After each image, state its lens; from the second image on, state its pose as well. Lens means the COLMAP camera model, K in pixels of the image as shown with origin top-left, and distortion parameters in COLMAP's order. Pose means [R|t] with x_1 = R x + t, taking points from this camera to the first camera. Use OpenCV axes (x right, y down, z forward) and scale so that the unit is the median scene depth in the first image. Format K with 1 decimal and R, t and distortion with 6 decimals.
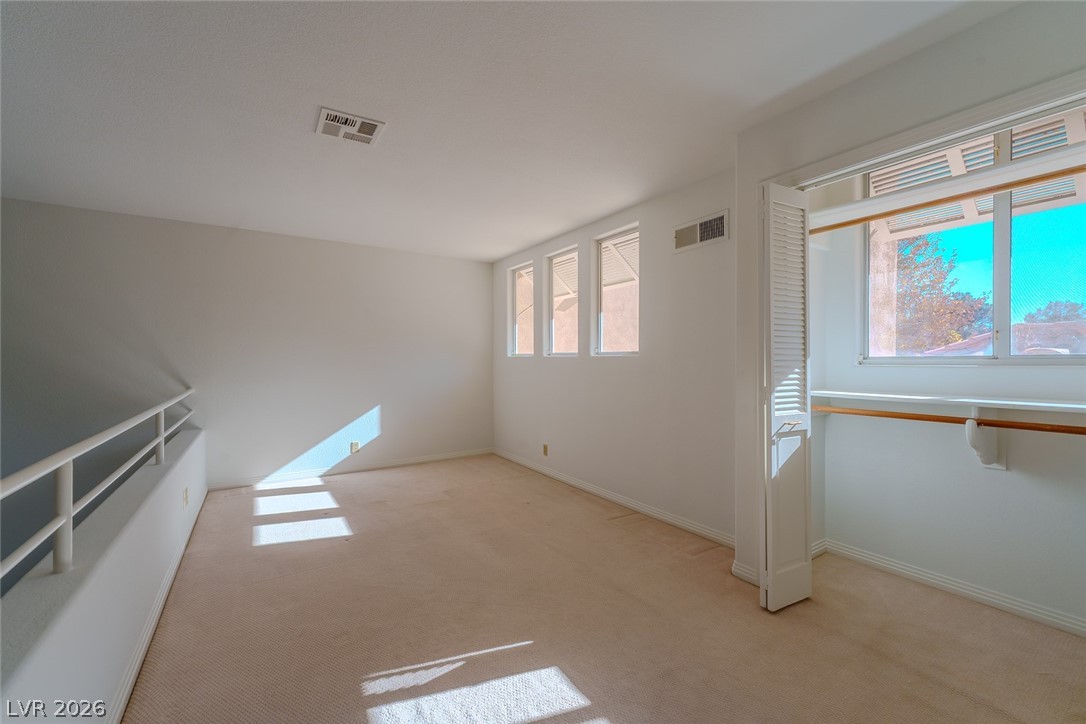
lens RADIAL K [[438.2, 0, 540.8], [0, 438.2, 356.2], [0, 0, 1]] dist [0.000492, -0.000144]
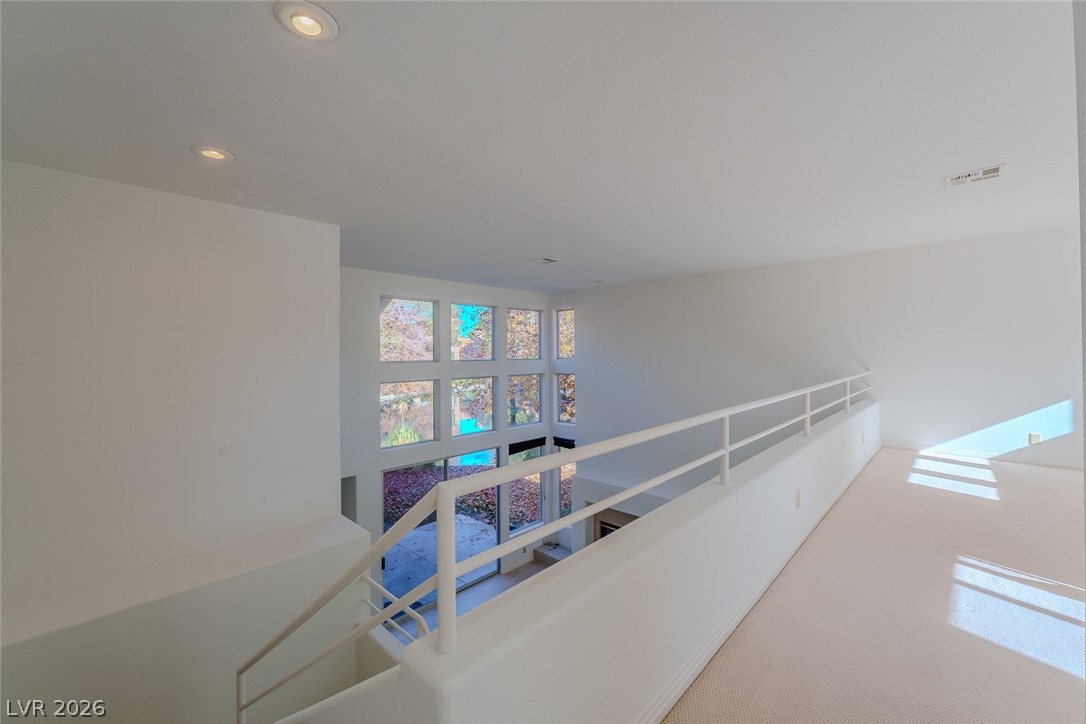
lens RADIAL K [[438.2, 0, 540.8], [0, 438.2, 356.2], [0, 0, 1]] dist [0.000492, -0.000144]
pose [[0.229924, 0.014570, -0.973099, 0.338746], [0.014244, 0.999730, 0.018335, -0.010517], [0.973104, -0.018076, 0.229655, -0.358428]]
